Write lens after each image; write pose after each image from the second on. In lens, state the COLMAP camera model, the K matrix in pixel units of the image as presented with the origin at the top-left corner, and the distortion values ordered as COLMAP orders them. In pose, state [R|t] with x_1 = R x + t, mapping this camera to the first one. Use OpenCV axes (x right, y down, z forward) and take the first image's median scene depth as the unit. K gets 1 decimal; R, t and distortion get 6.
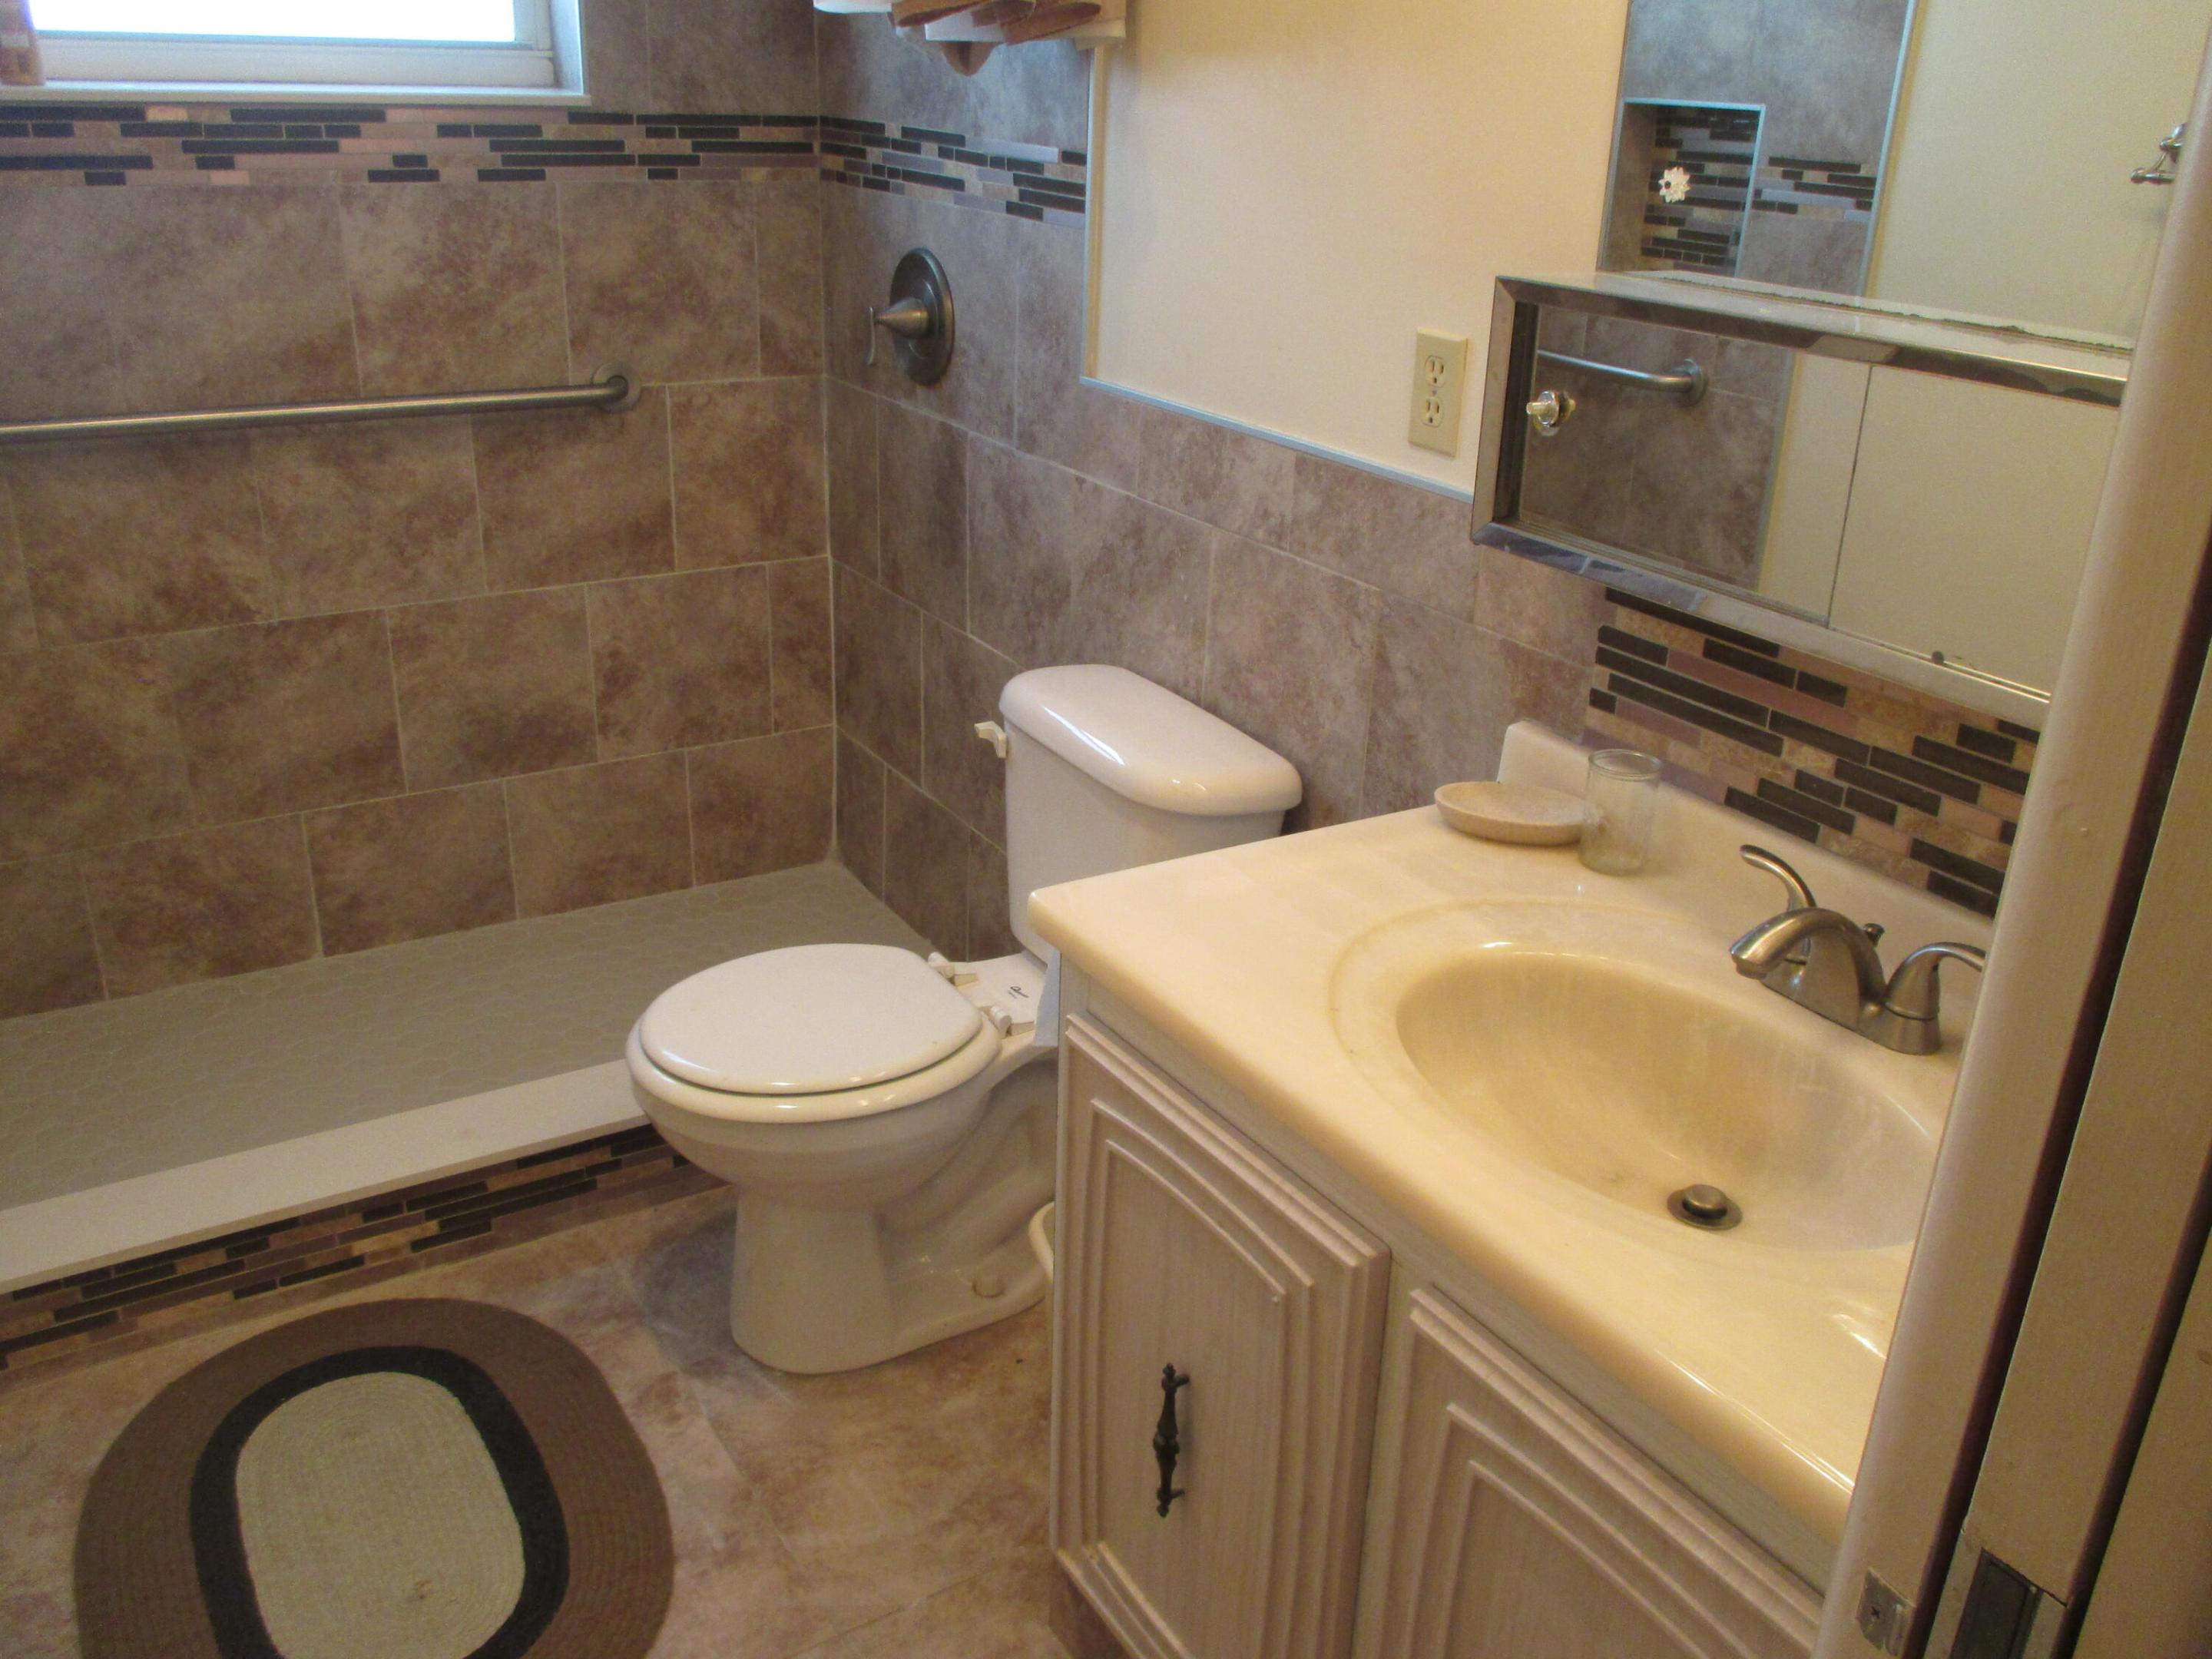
lens RADIAL K [[1859.3, 0, 1108.5], [0, 1859.3, 808.4], [0, 0, 1]] dist [-0.023676, 0.018508]
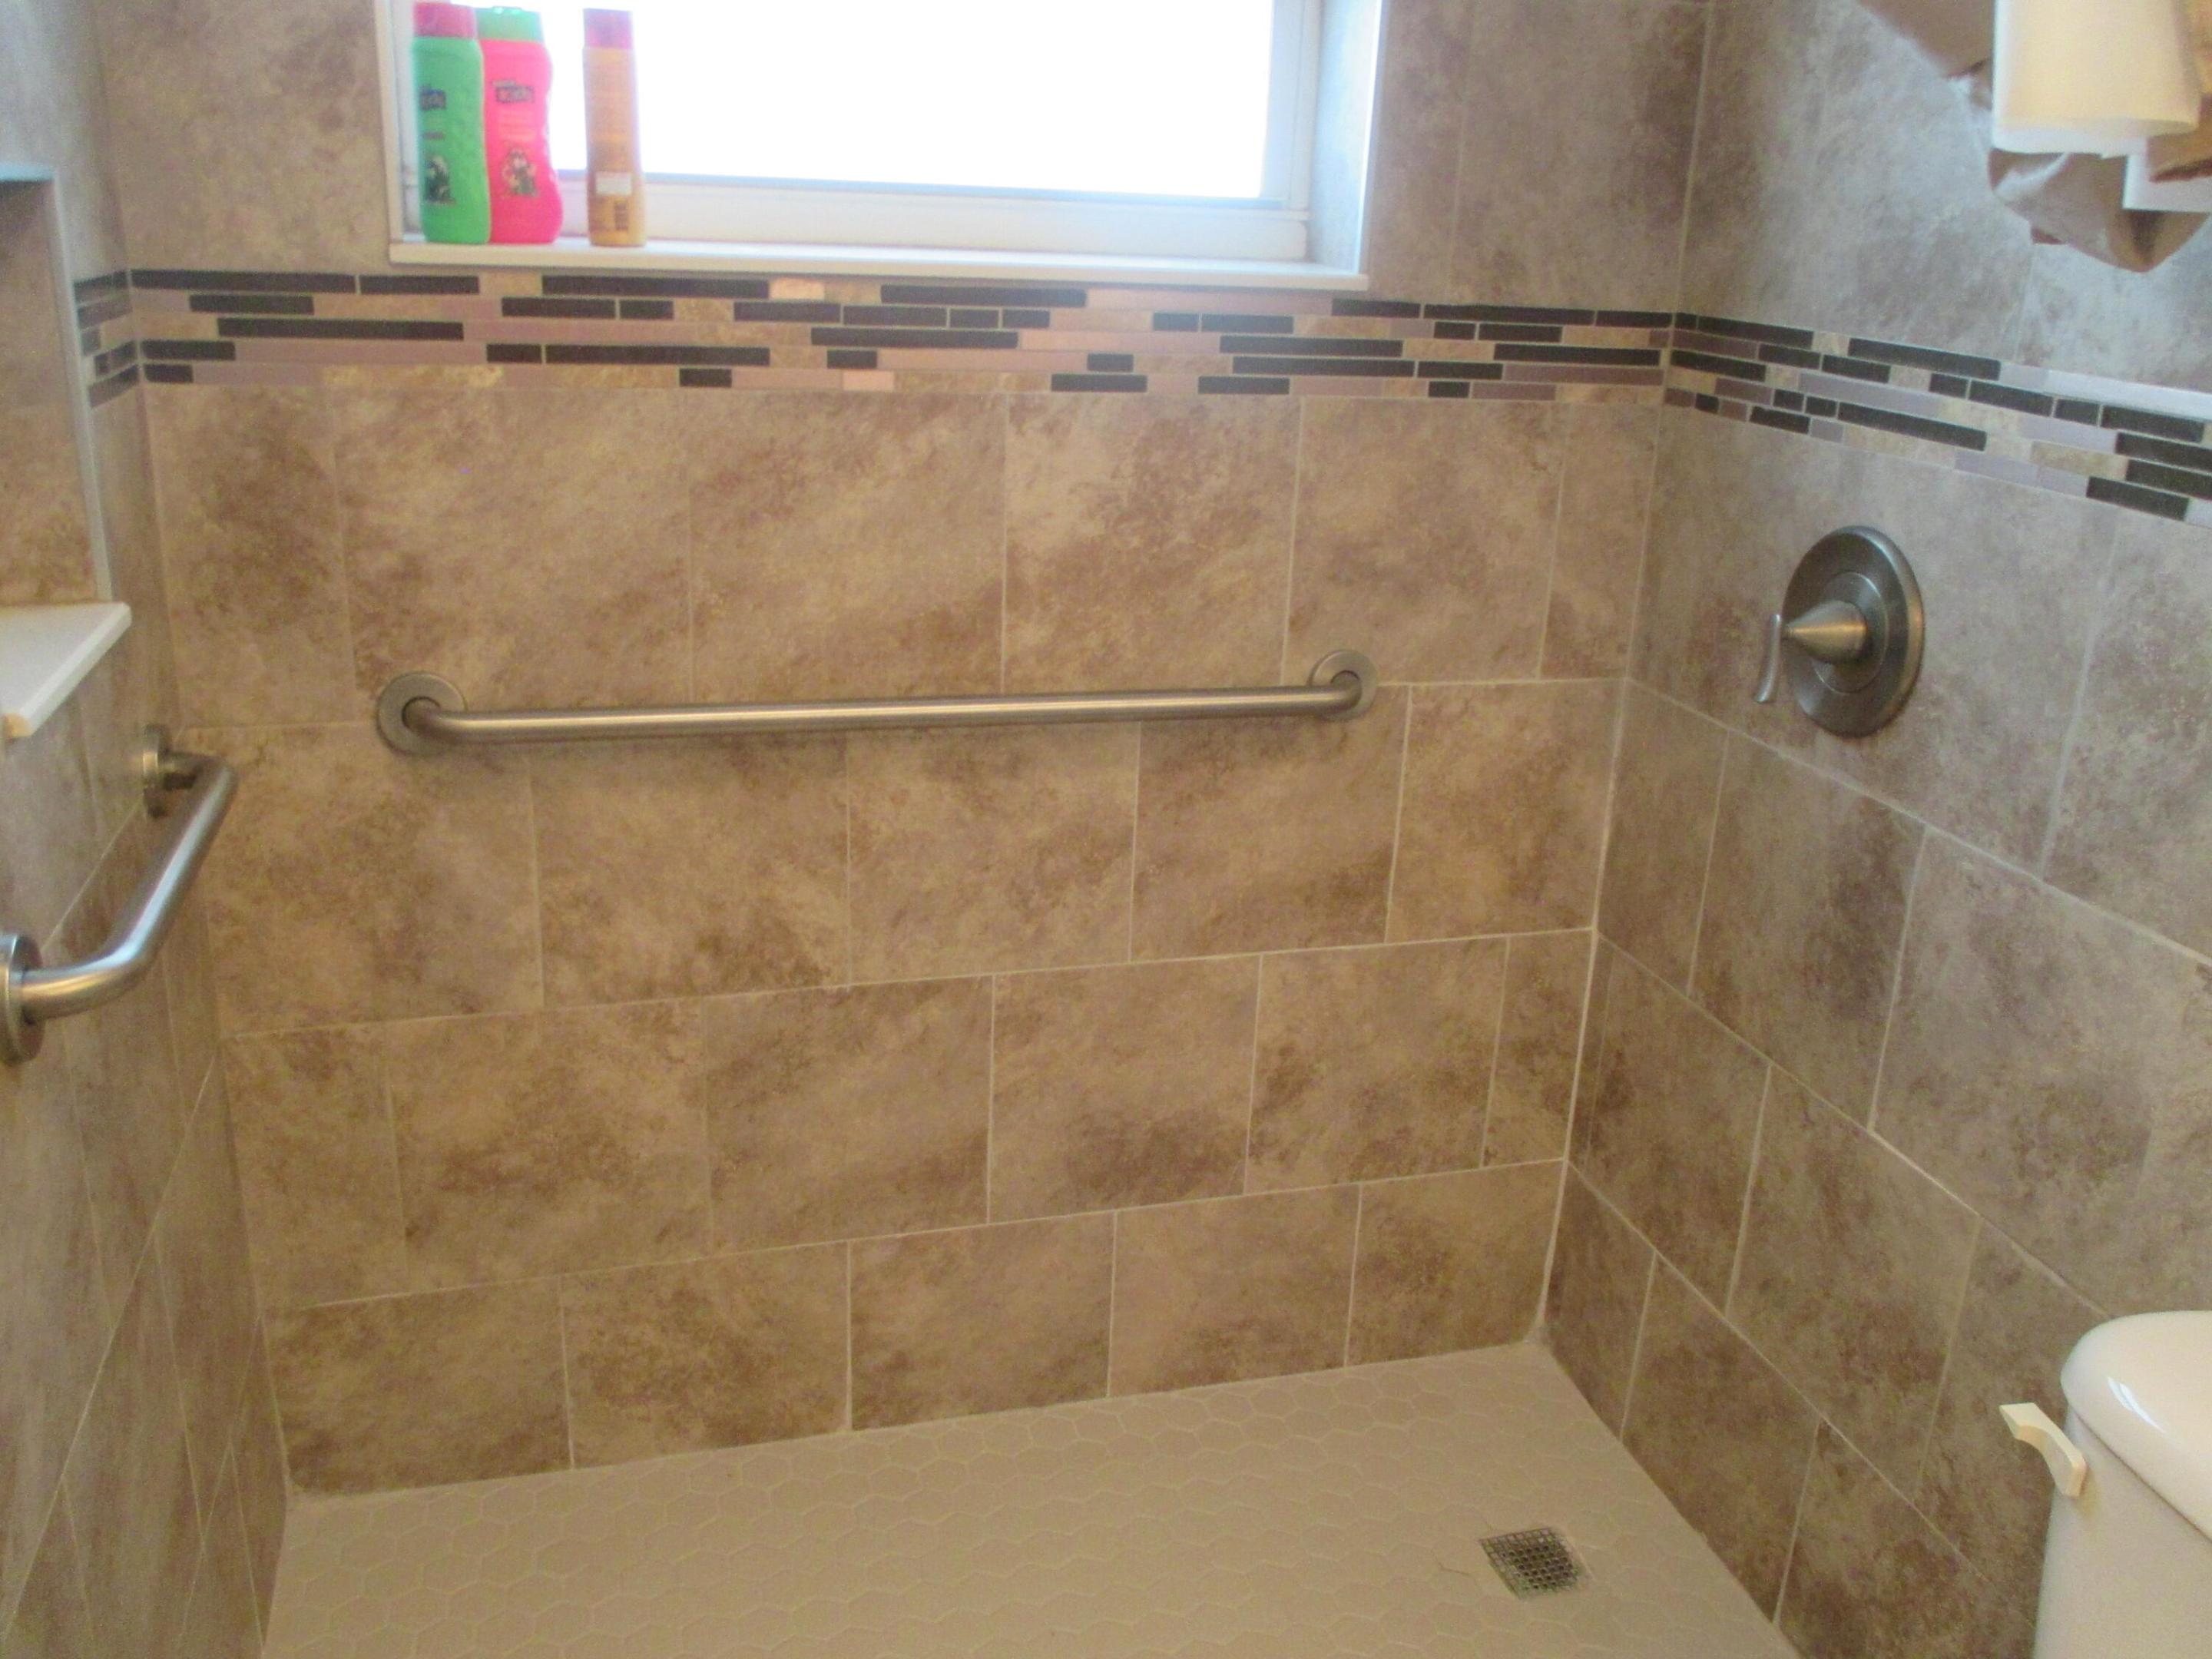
lens RADIAL K [[1859.3, 0, 1115.0], [0, 1859.3, 841.1], [0, 0, 1]] dist [-0.023676, 0.018508]
pose [[0.962746, 0.099567, -0.251409, -0.175736], [-0.114720, 0.992318, -0.046316, -0.134445], [0.244867, 0.073432, 0.966772, 0.326764]]
